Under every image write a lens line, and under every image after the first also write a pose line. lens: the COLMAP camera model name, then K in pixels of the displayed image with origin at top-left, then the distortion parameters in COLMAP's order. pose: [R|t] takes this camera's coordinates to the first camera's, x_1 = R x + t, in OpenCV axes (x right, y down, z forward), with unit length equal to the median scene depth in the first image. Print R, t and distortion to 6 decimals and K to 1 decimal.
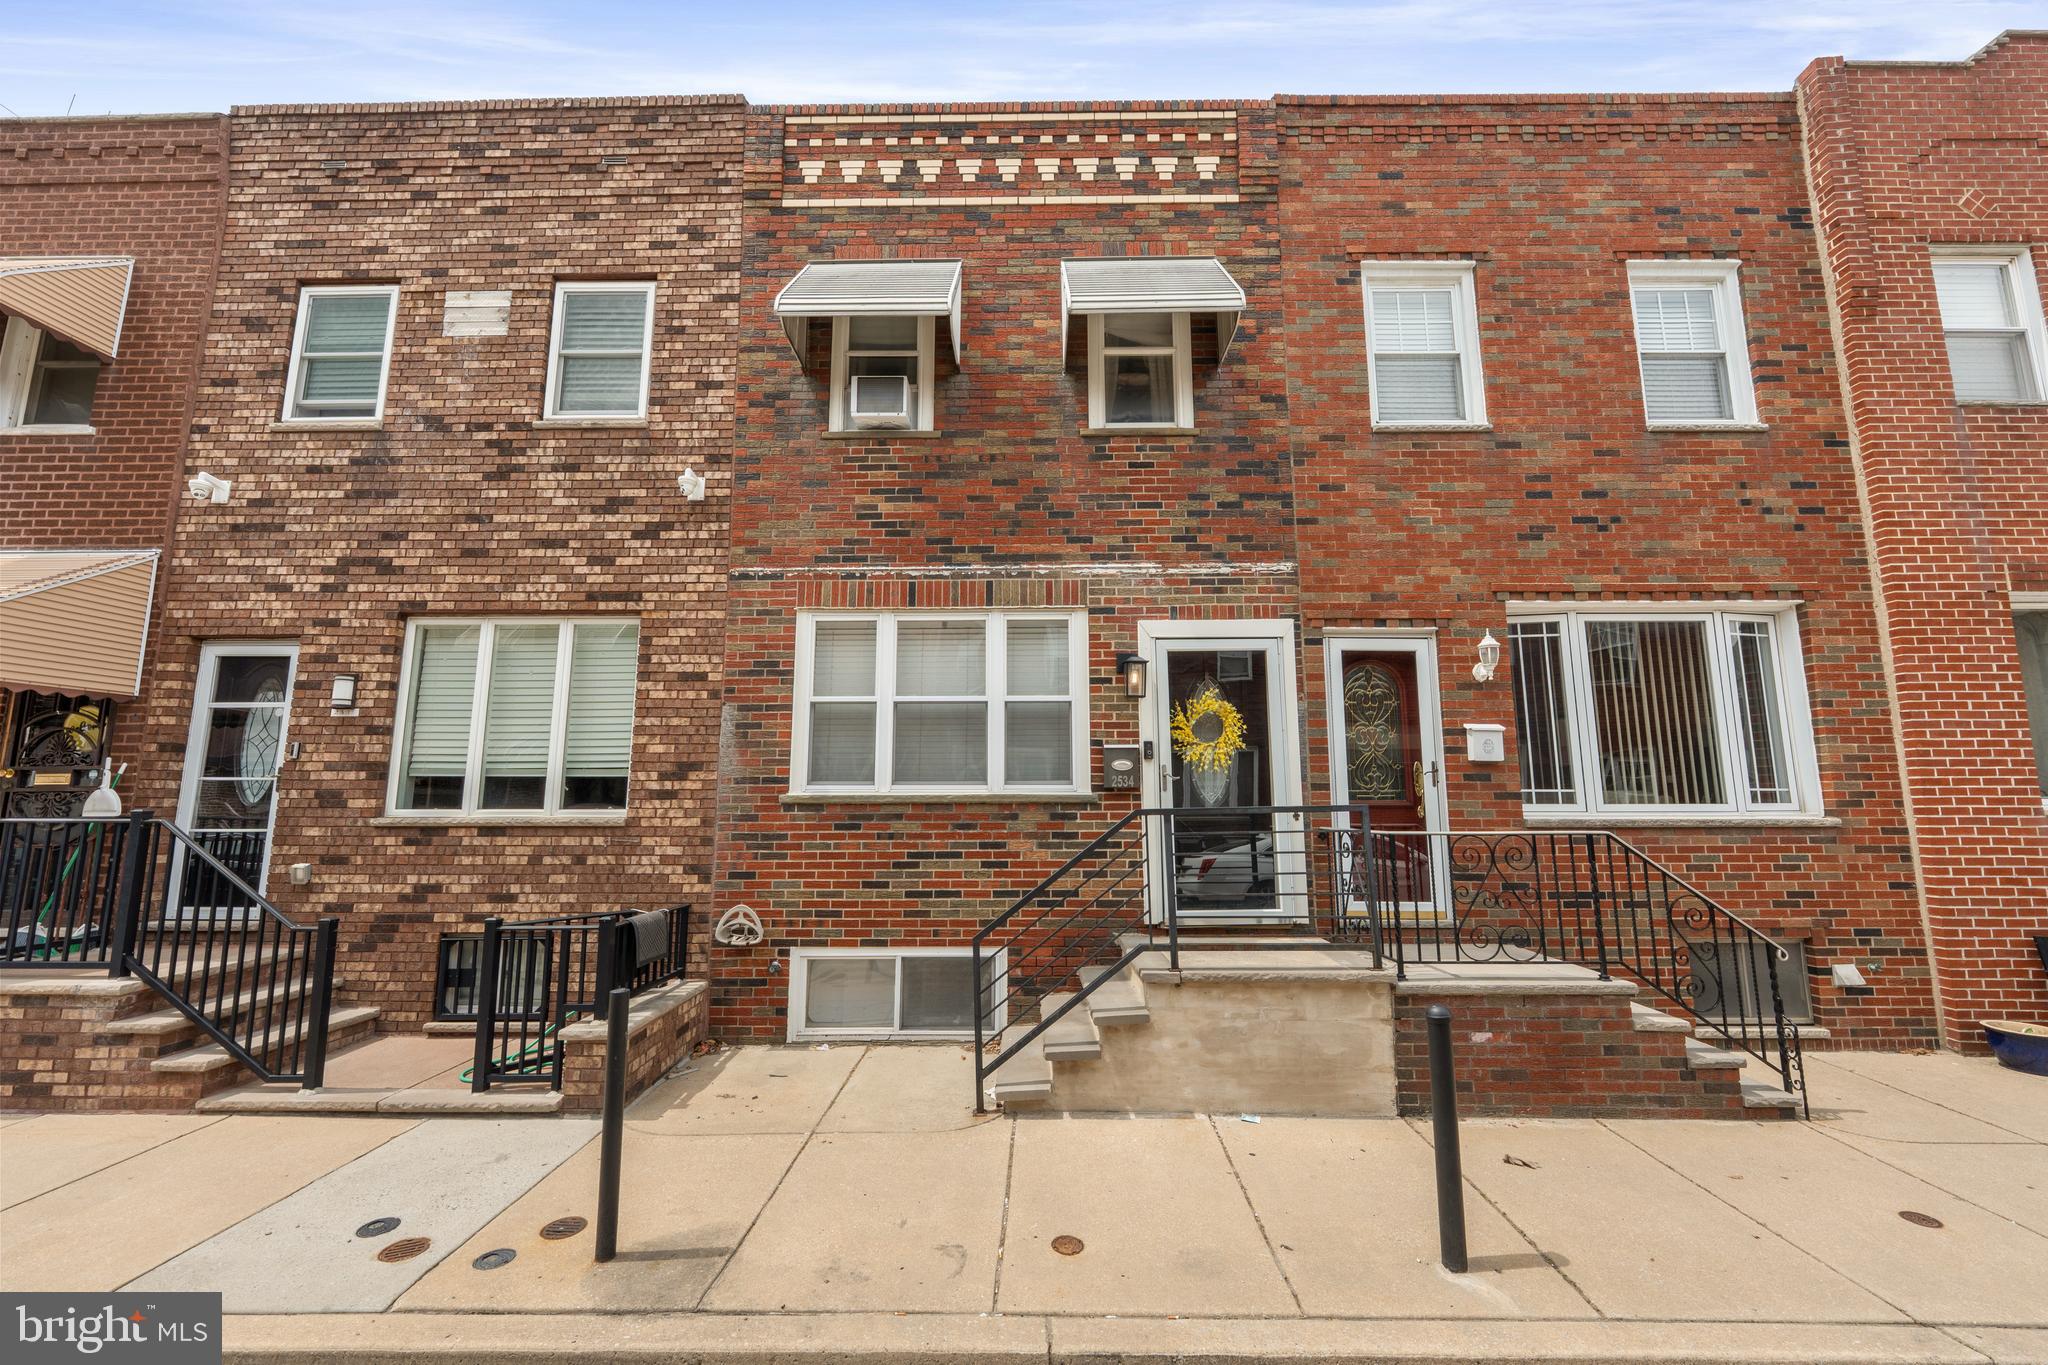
lens RADIAL K [[829.7, 0, 1031.4], [0, 829.7, 674.8], [0, 0, 1]] dist [-0.000747, -0.000747]
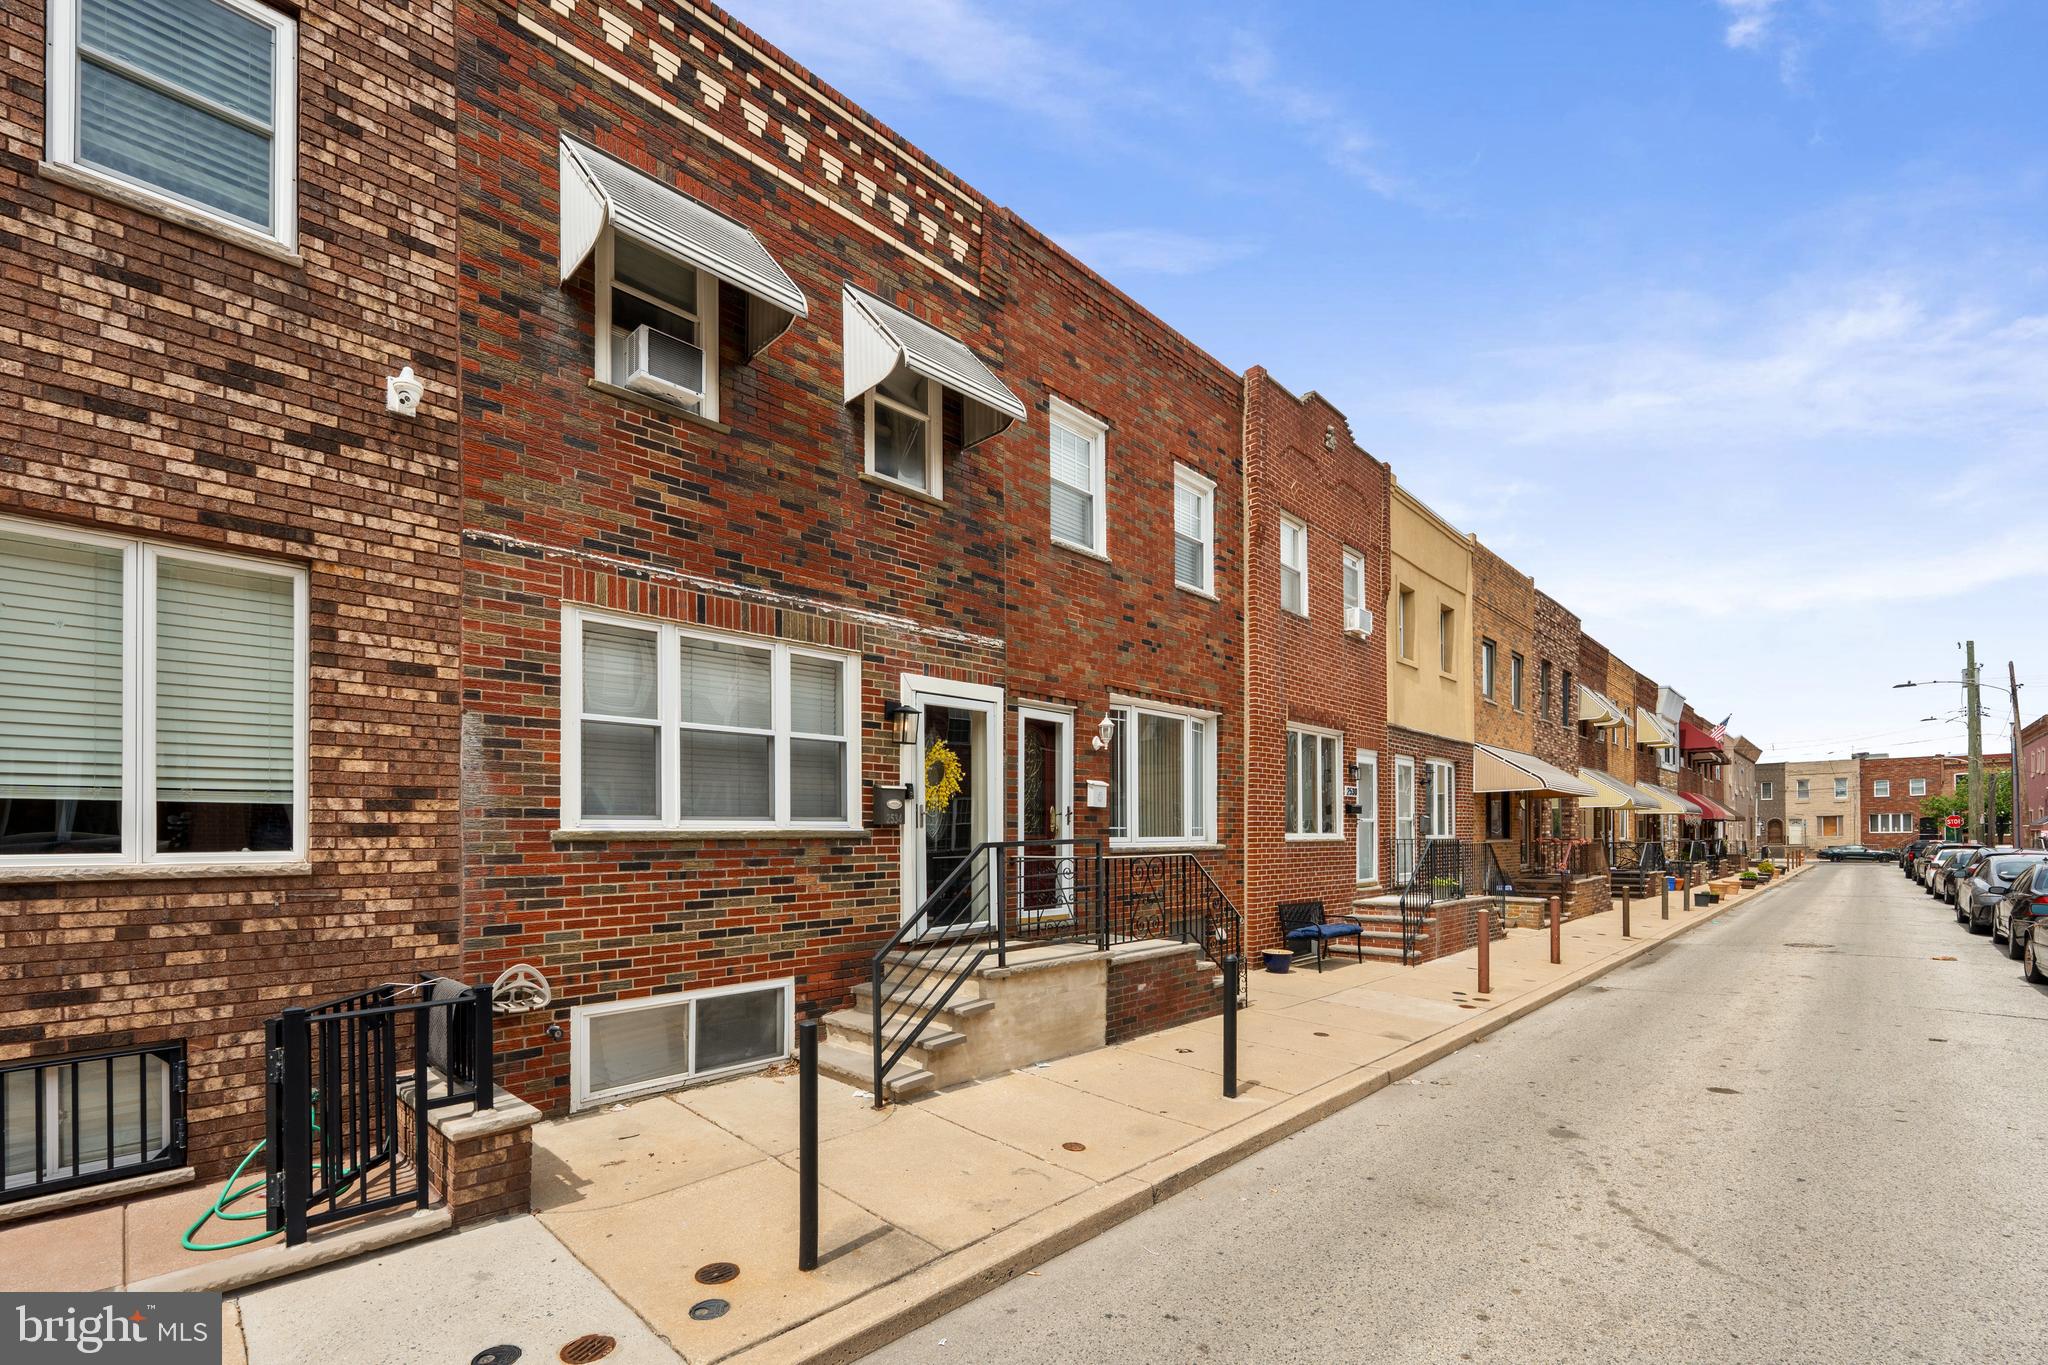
lens RADIAL K [[829.7, 0, 1100.0], [0, 829.7, 830.2], [0, 0, 1]] dist [-0.000747, -0.000747]
pose [[0.677708, 0.001230, 0.735330, -0.504172], [-0.105809, 0.989755, 0.095861, 0.007749], [-0.727679, -0.142770, 0.670895, 0.051108]]
